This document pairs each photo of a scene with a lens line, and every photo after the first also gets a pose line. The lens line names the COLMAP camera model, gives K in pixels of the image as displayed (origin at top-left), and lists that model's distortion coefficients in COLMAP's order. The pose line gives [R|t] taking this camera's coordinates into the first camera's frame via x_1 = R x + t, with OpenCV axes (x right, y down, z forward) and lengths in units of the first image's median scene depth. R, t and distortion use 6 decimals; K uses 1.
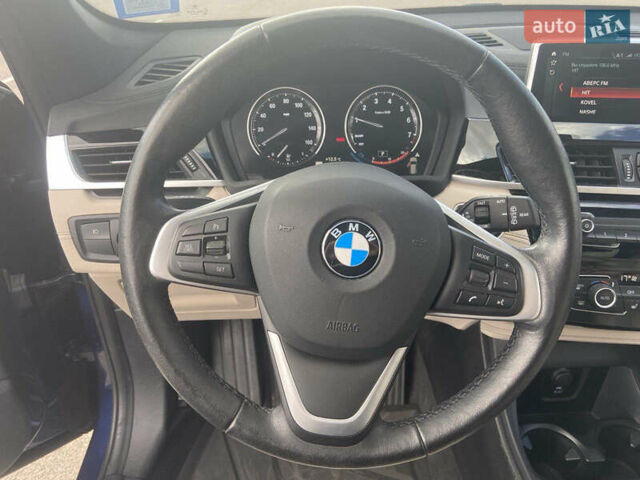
lens RADIAL K [[466.7, 0, 319.0], [0, 466.7, 240.0], [0, 0, 1]] dist [0.048661, -0.001714]
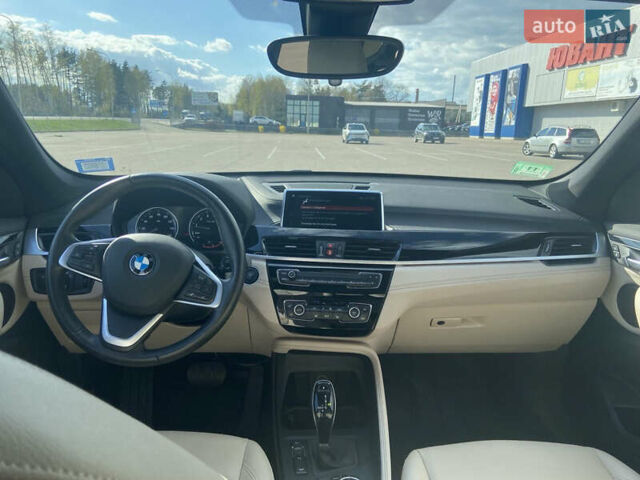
lens RADIAL K [[466.7, 0, 320.7], [0, 466.7, 240.8], [0, 0, 1]] dist [0.048661, -0.001714]
pose [[0.999353, 0.023279, 0.027402, 0.589931], [-0.014350, 0.957018, -0.289674, 0.381684], [-0.032968, 0.289093, 0.956733, -0.890160]]
